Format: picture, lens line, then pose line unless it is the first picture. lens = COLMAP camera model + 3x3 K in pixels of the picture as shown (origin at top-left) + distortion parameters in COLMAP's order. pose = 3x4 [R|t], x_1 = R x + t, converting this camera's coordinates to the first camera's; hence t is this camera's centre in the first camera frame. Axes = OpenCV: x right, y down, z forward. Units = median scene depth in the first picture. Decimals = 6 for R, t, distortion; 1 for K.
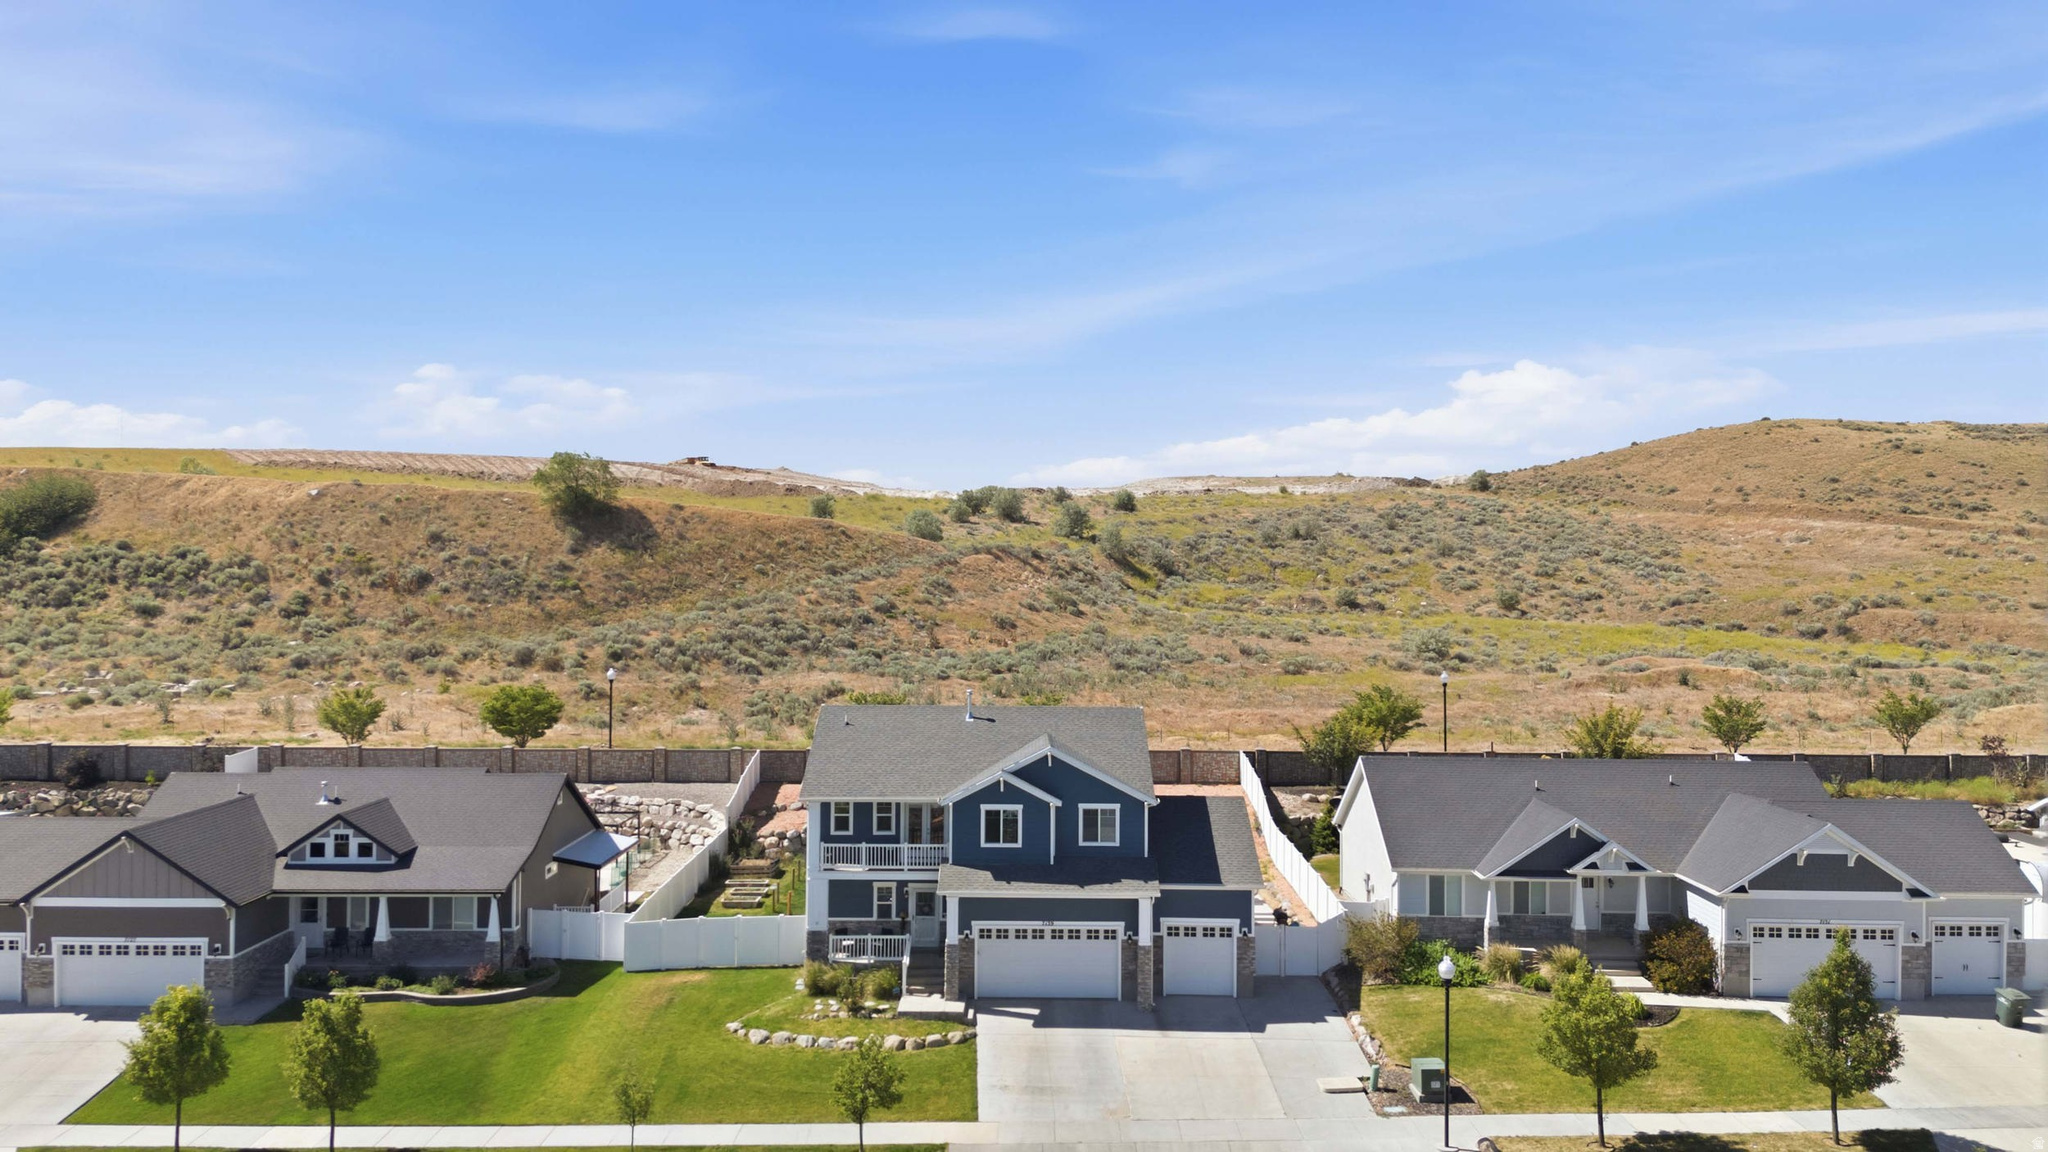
lens RADIAL K [[1498.8, 0, 1026.3], [0, 1498.8, 566.7], [0, 0, 1]] dist [0.090975, -0.088357]
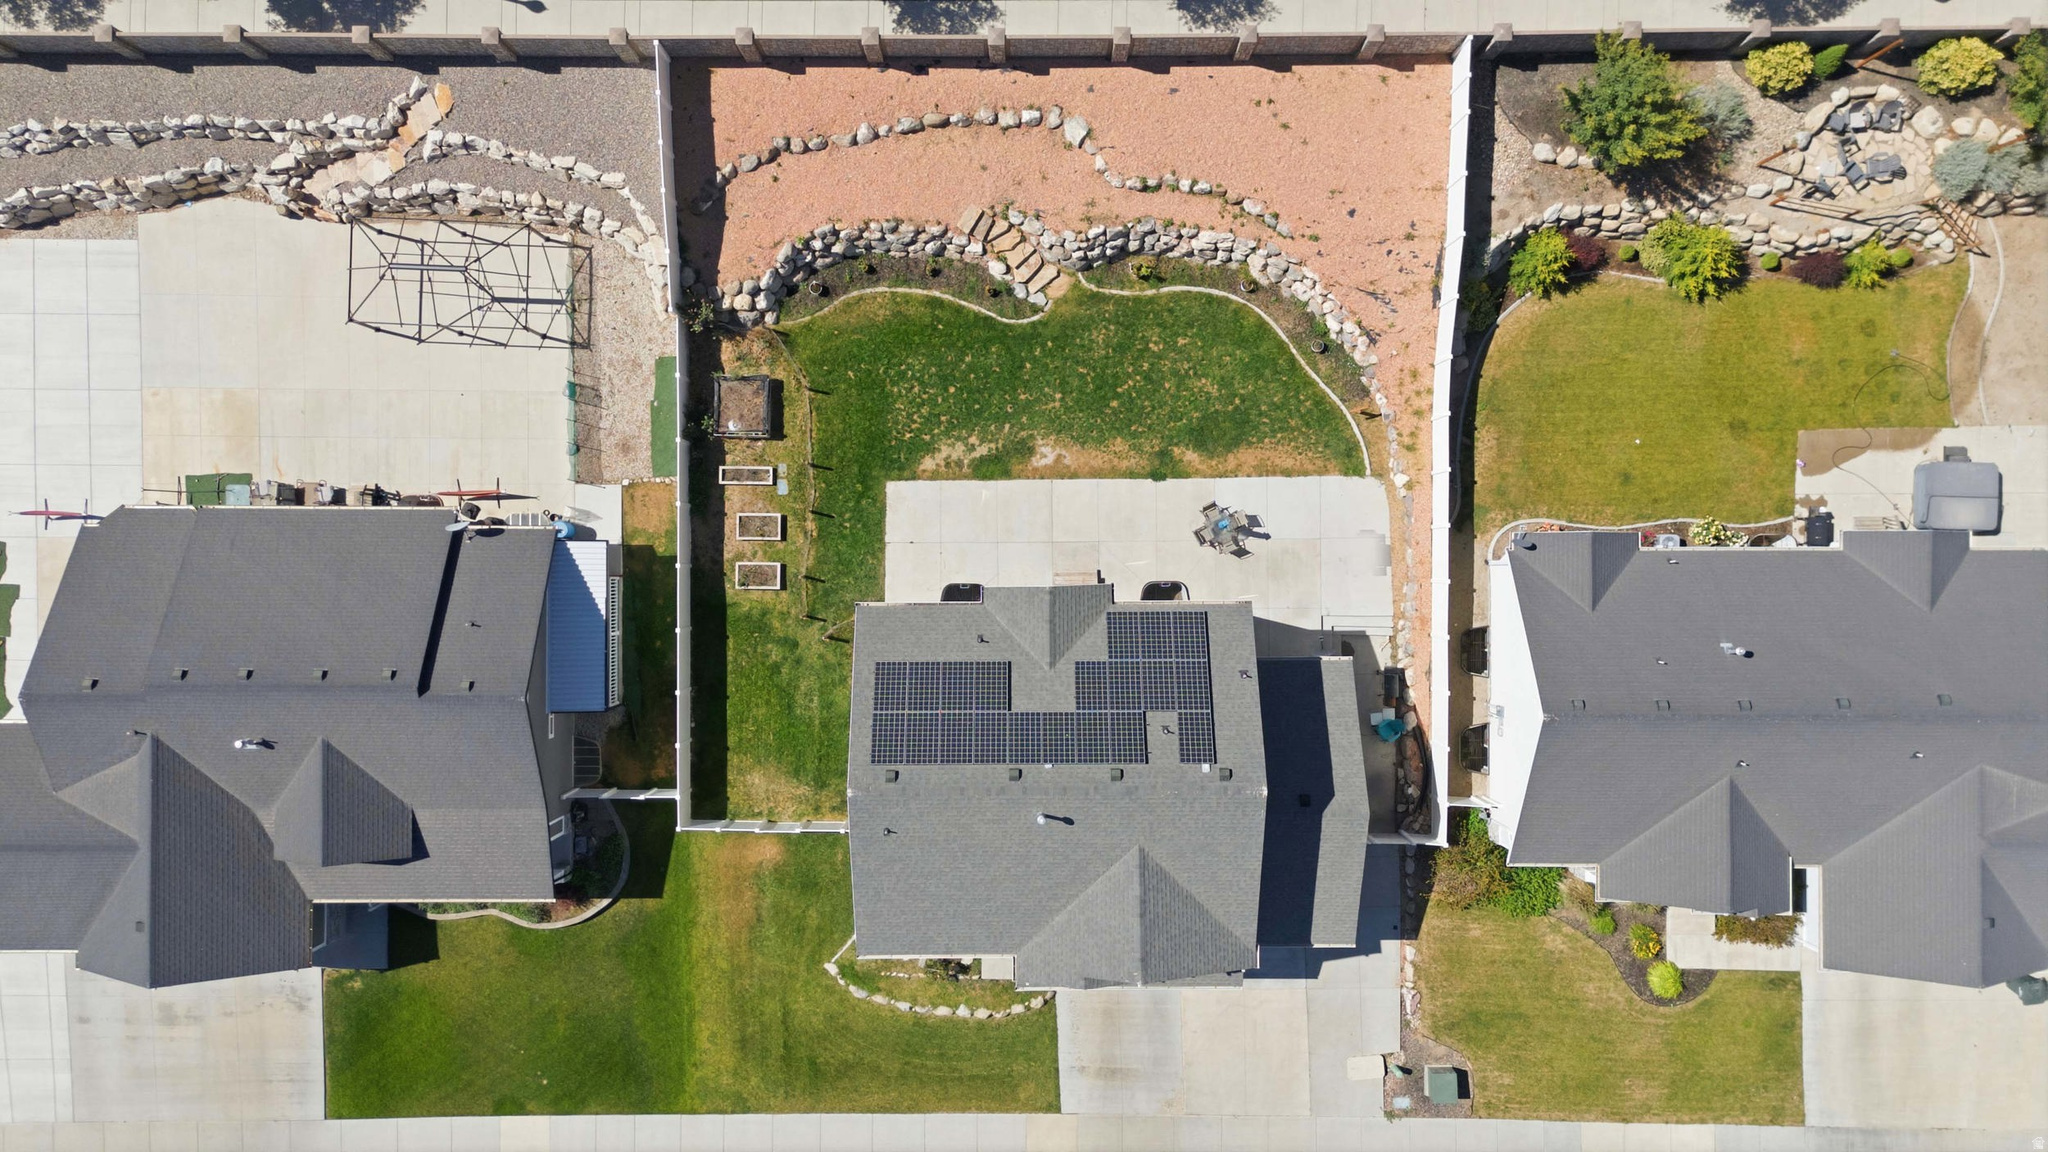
lens RADIAL K [[1498.8, 0, 1022.4], [0, 1498.8, 575.5], [0, 0, 1]] dist [0.090975, -0.088357]
pose [[0.999980, -0.002279, -0.005866, -0.044679], [0.005855, -0.004670, 0.999972, -0.706816], [-0.002307, -0.999986, -0.004657, 1.167981]]
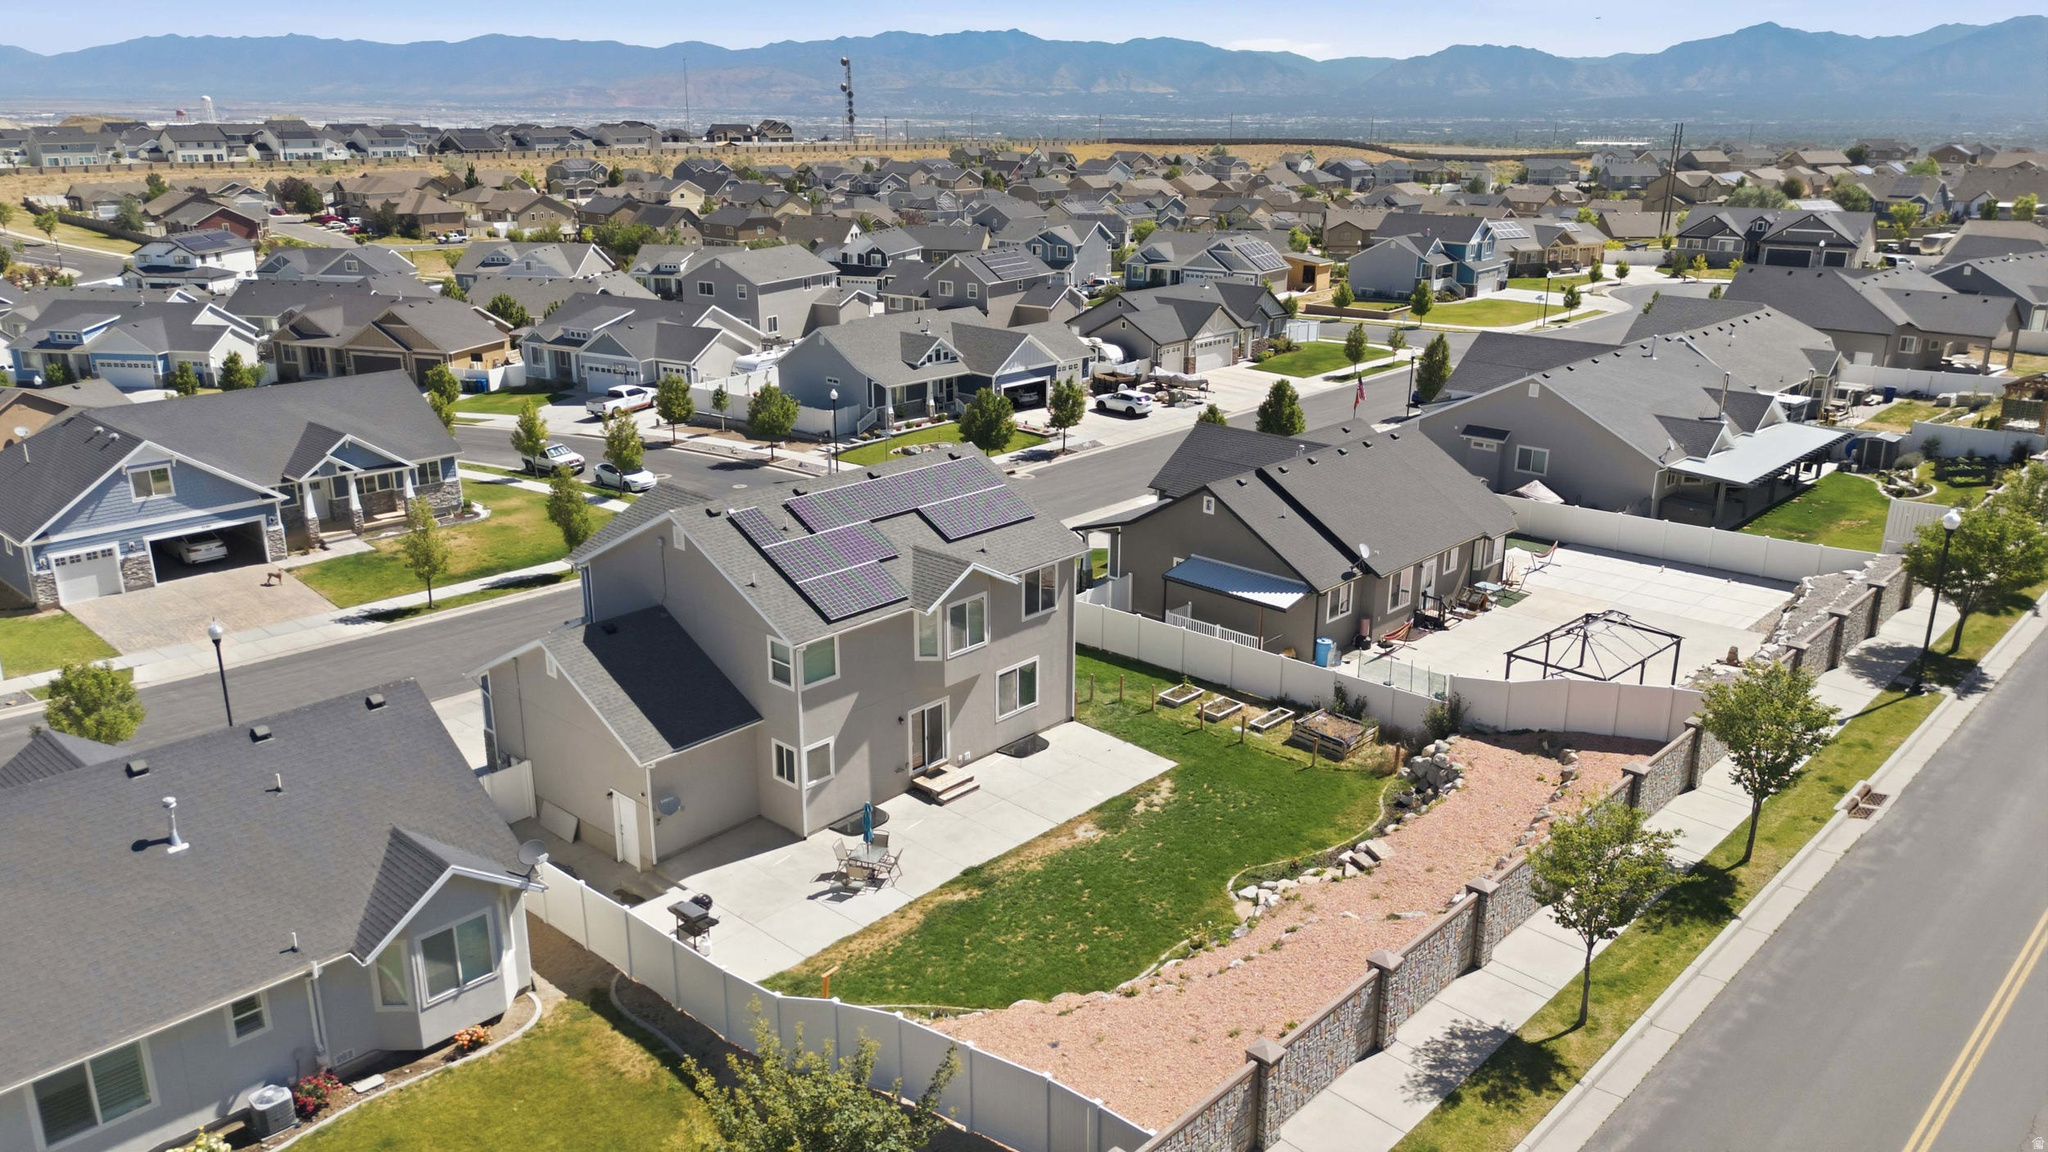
lens RADIAL K [[1498.8, 0, 1014.2], [0, 1498.8, 575.9], [0, 0, 1]] dist [0.090975, -0.088357]
pose [[-0.685854, 0.220714, -0.693462, 0.512268], [0.001815, 0.953415, 0.301657, -0.108215], [0.727737, 0.205634, -0.654304, 1.705490]]
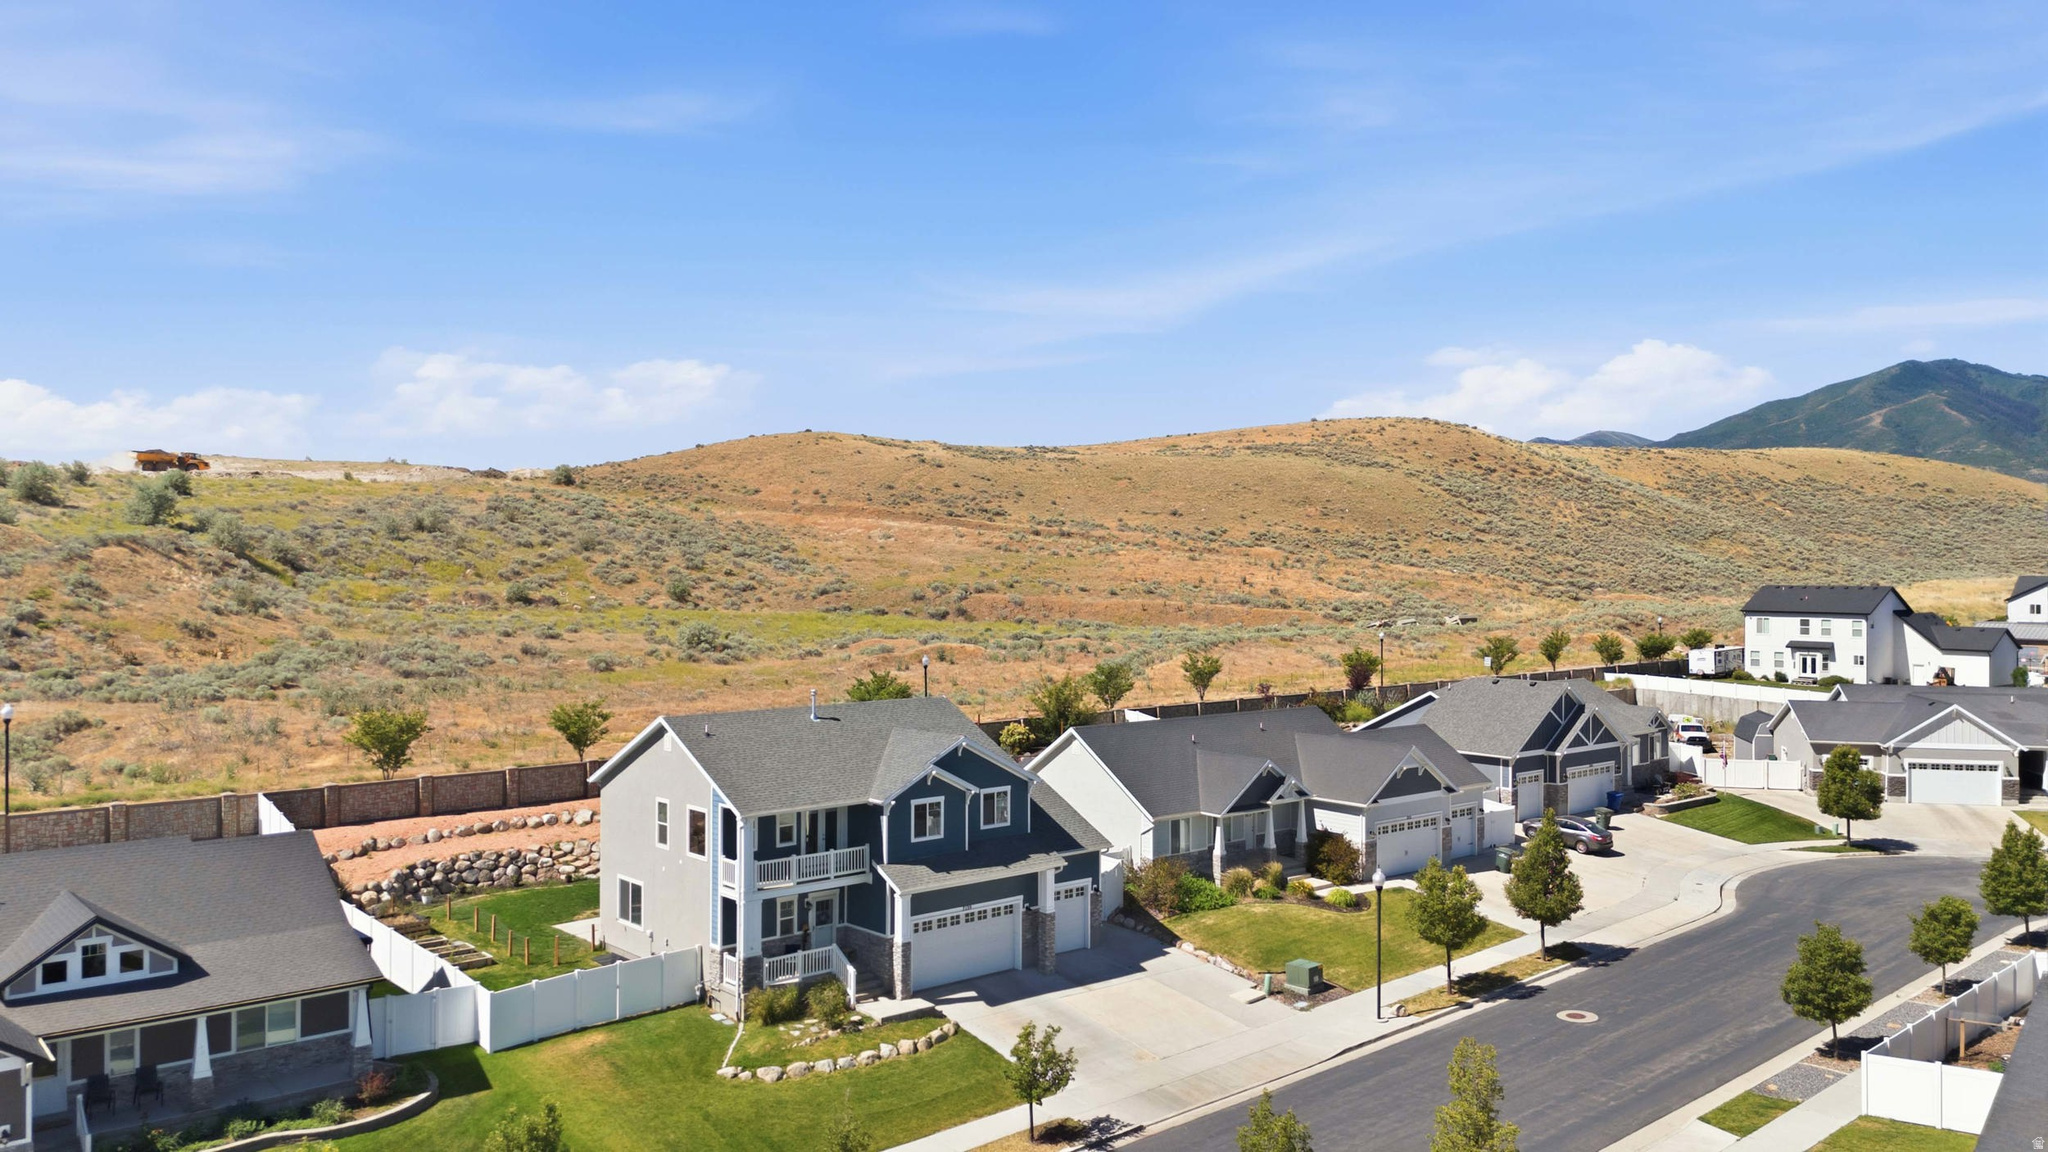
lens RADIAL K [[1498.8, 0, 1023.1], [0, 1498.8, 575.1], [0, 0, 1]] dist [0.090975, -0.088357]
pose [[0.759340, -0.009300, 0.650628, -0.584773], [0.002927, 0.999937, 0.010877, -0.001781], [-0.650688, -0.006355, 0.759319, 0.182369]]
